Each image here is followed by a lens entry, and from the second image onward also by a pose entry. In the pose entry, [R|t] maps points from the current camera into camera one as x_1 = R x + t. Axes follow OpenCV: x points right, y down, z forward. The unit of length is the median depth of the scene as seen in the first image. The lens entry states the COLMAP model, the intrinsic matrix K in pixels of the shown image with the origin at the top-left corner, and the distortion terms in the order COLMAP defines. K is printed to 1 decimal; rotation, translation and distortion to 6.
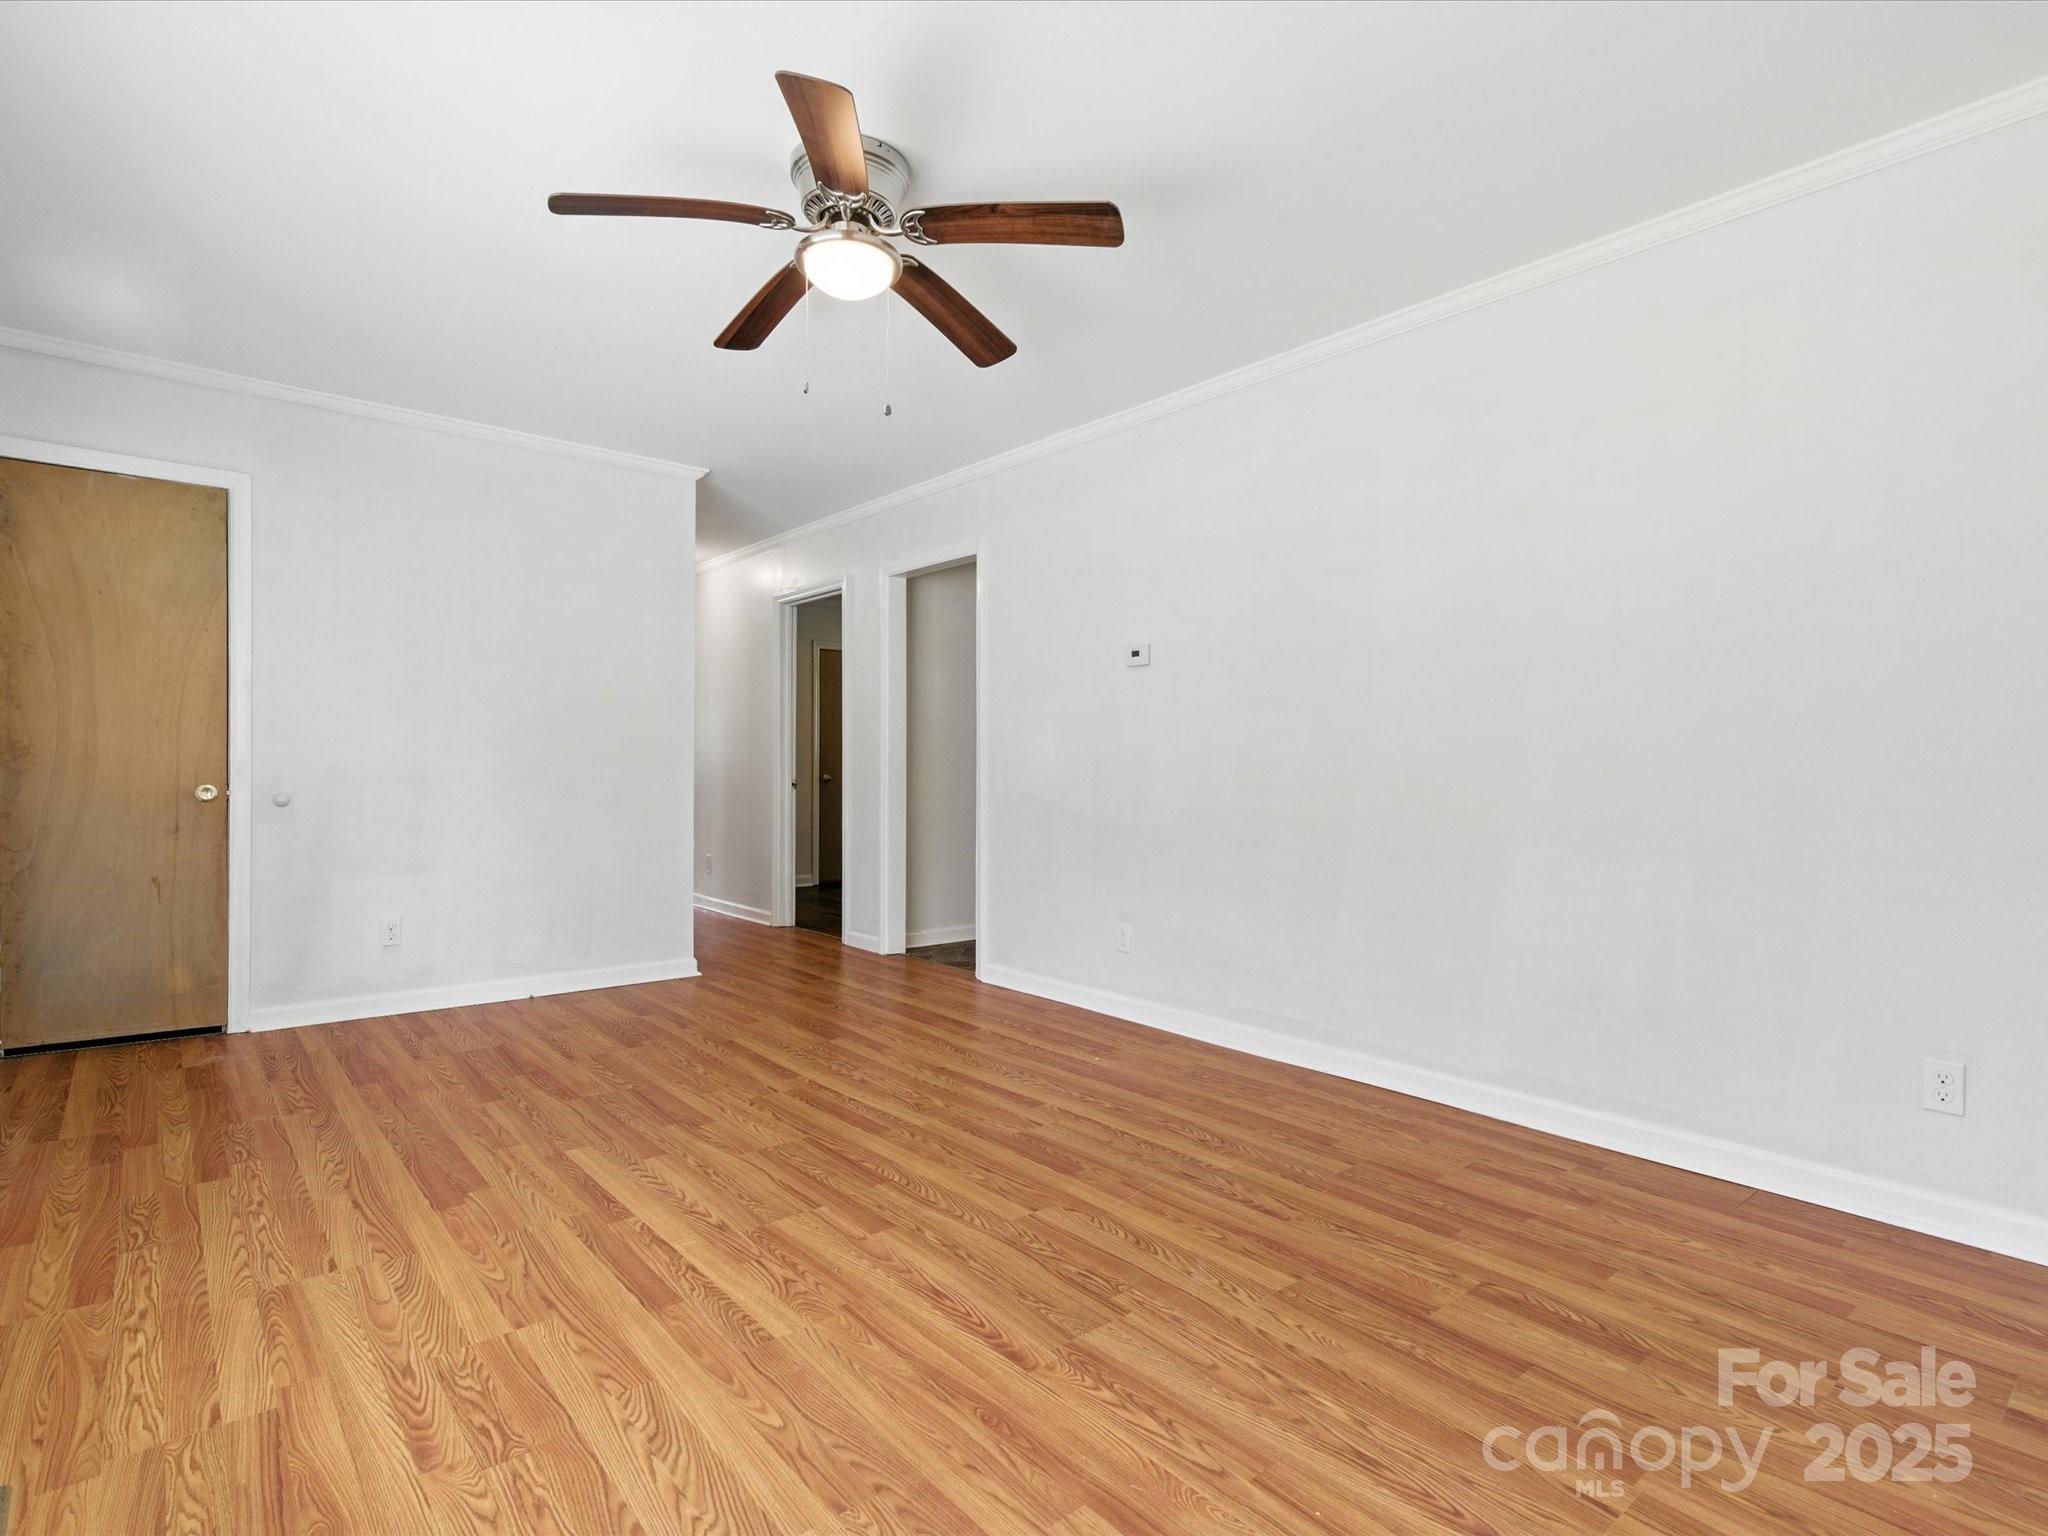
lens RADIAL K [[1034.6, 0, 1014.3], [0, 1034.6, 769.5], [0, 0, 1]] dist [0.001604, 0.000304]
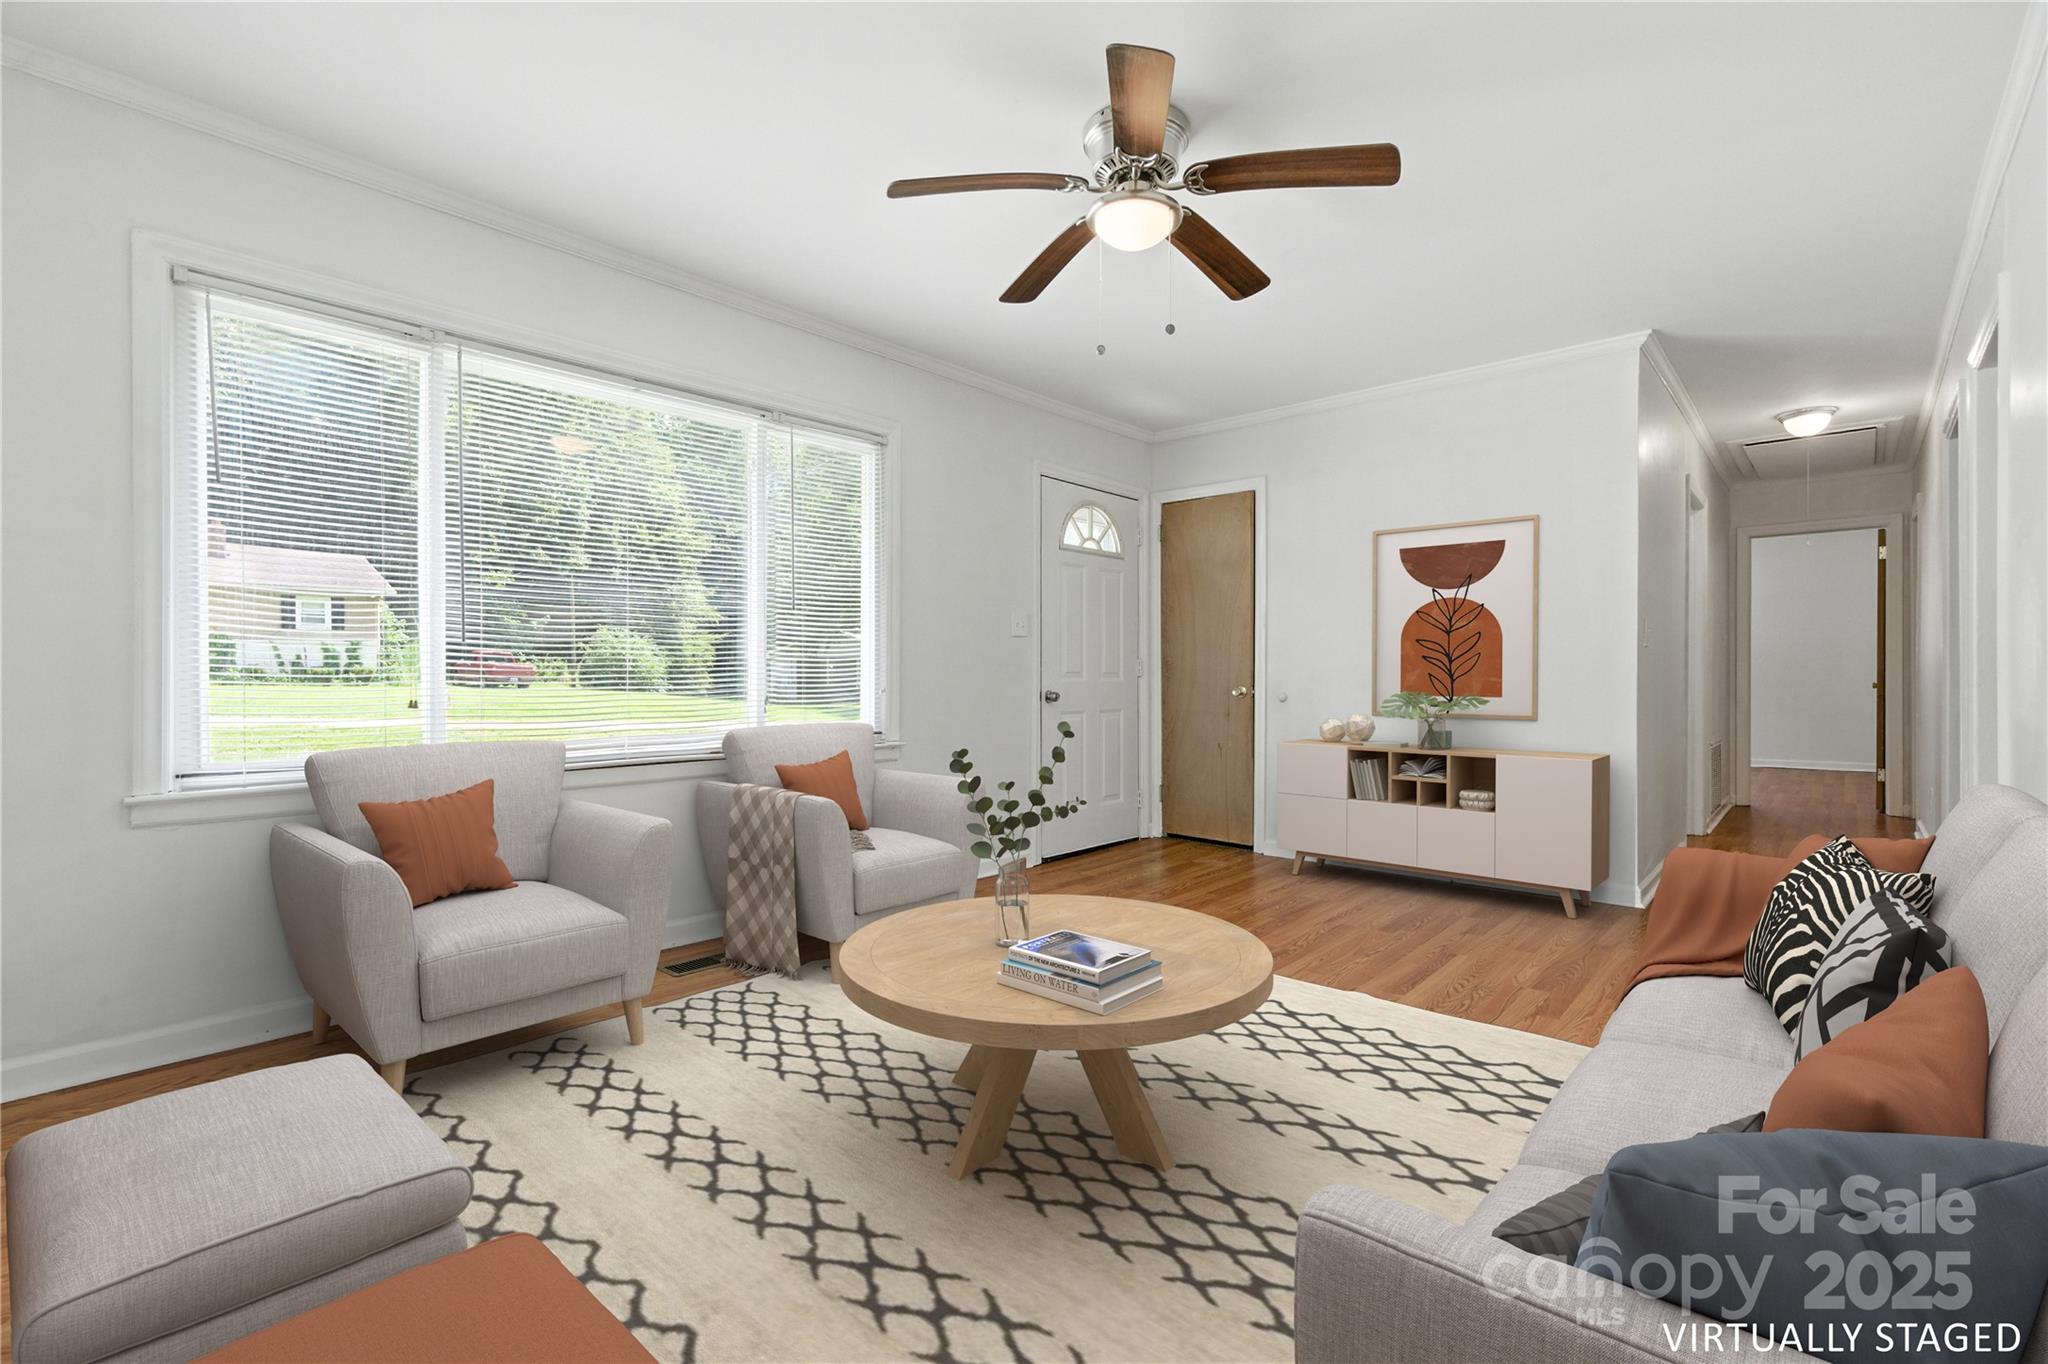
lens RADIAL K [[918.6, 0, 1014.3], [0, 918.6, 683.3], [0, 0, 1]] dist [0.001566, 0.000547]
pose [[0.140159, 0.001342, -0.990128, 0.757688], [0.002082, 0.999996, 0.001650, 0.009627], [0.990127, -0.002293, 0.140155, 0.690851]]
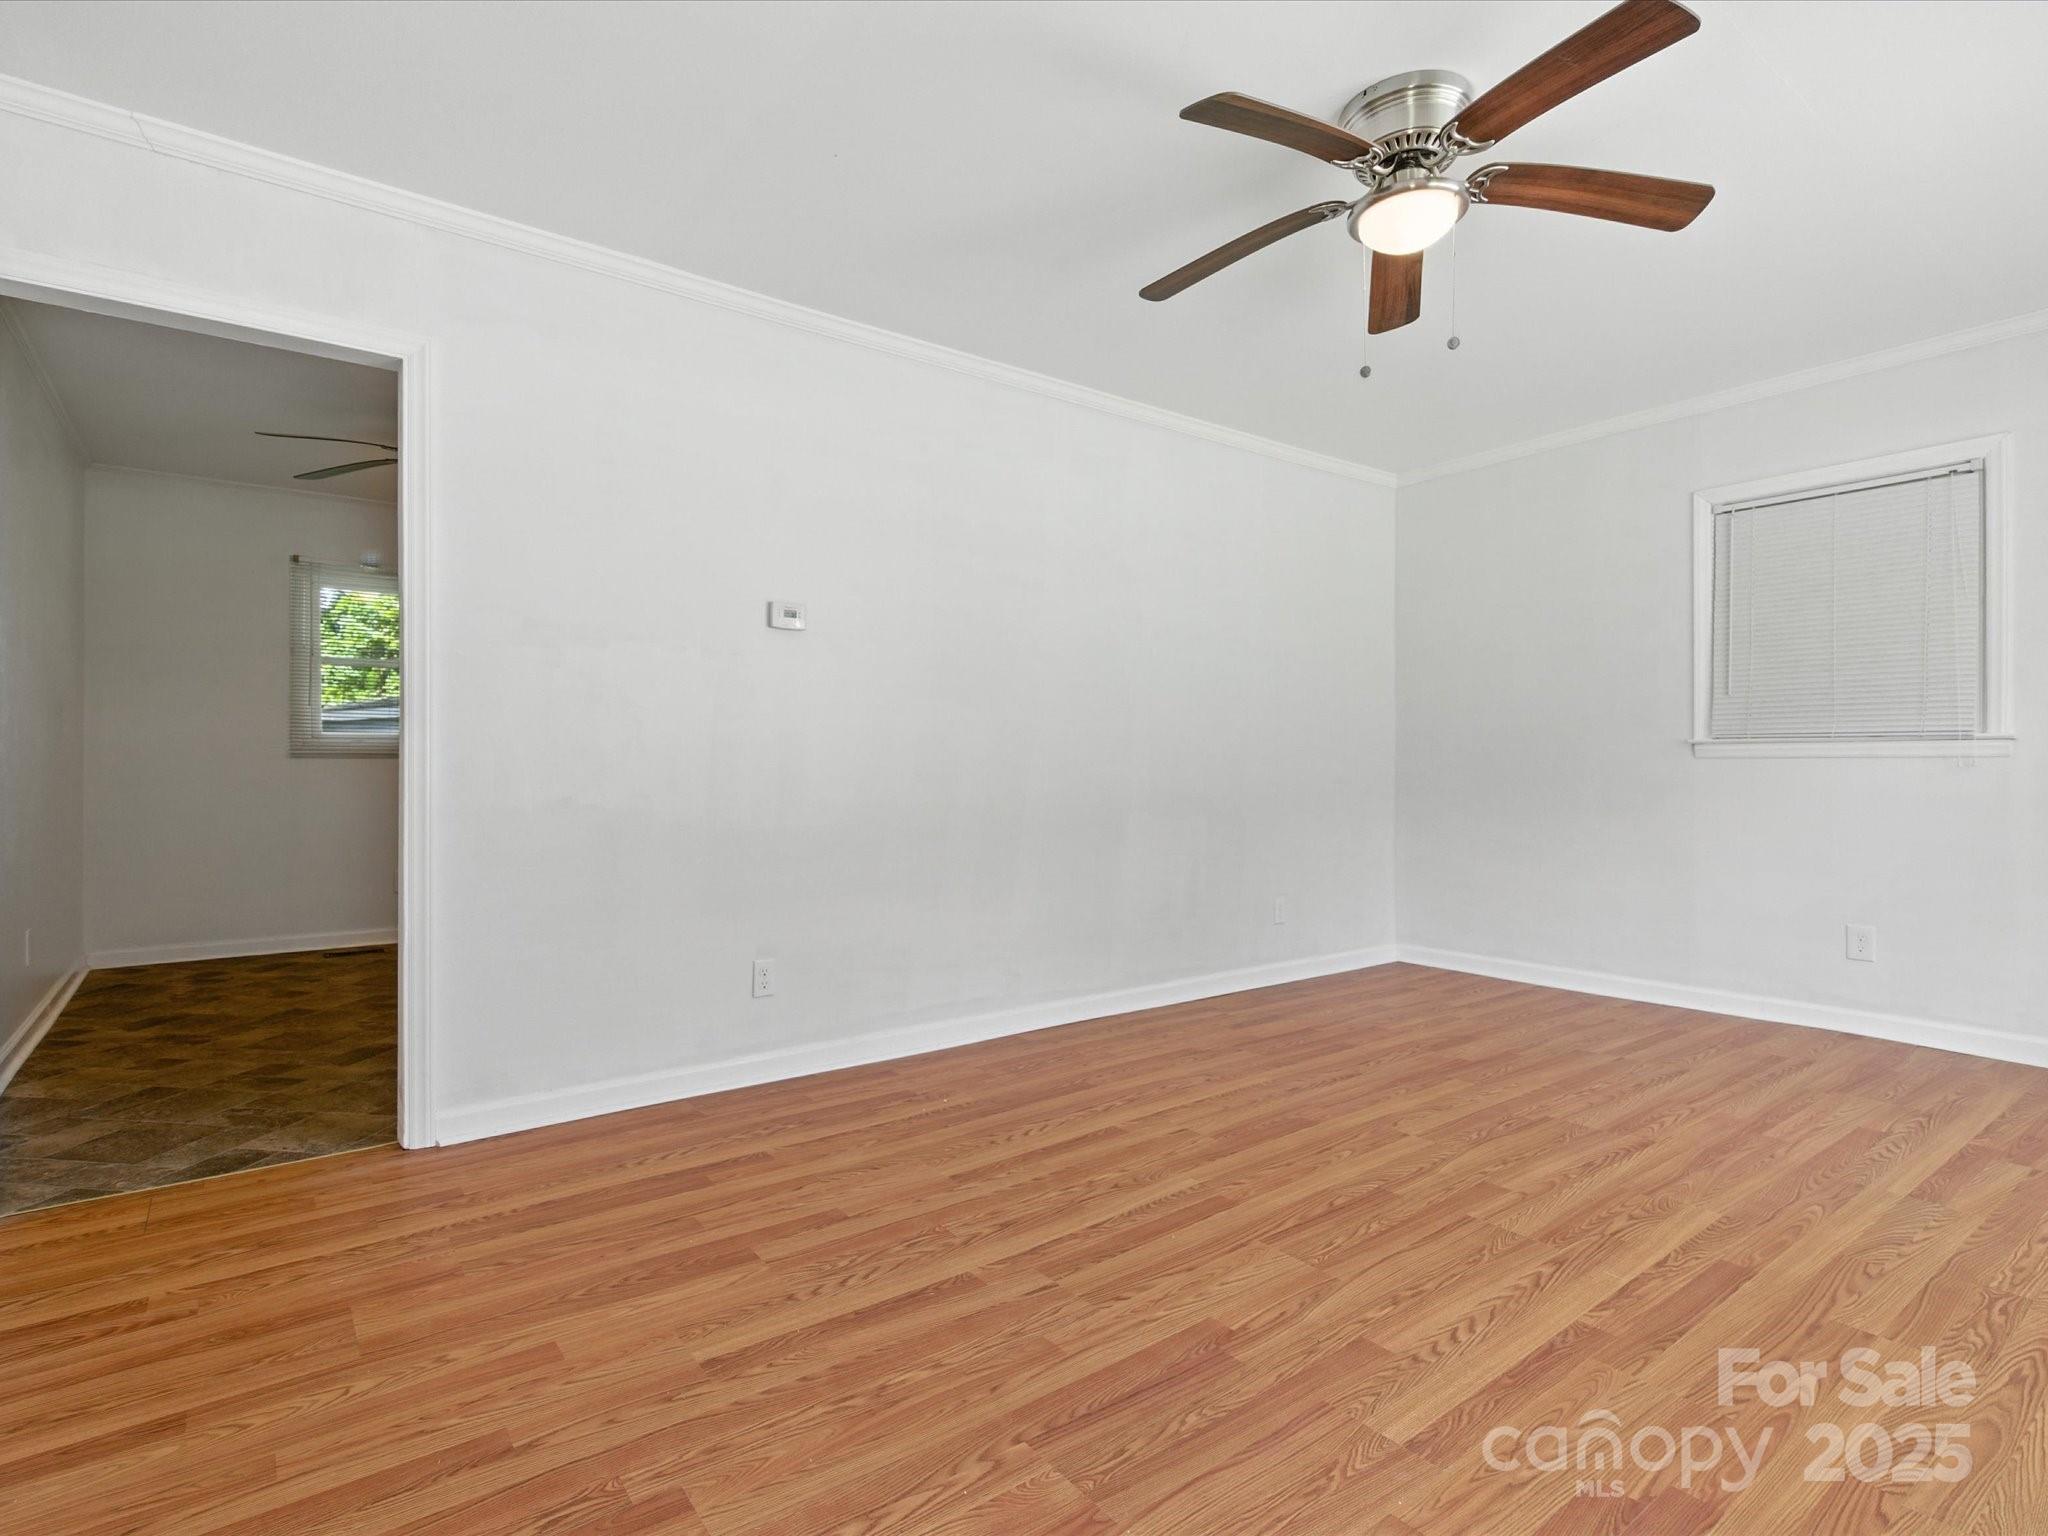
lens RADIAL K [[1034.6, 0, 1014.3], [0, 1034.6, 769.5], [0, 0, 1]] dist [0.001604, 0.000304]
pose [[0.055932, -0.011336, 0.998370, -1.044507], [0.002399, 0.999934, 0.011219, -0.002426], [-0.998432, 0.001768, 0.055956, 1.227226]]
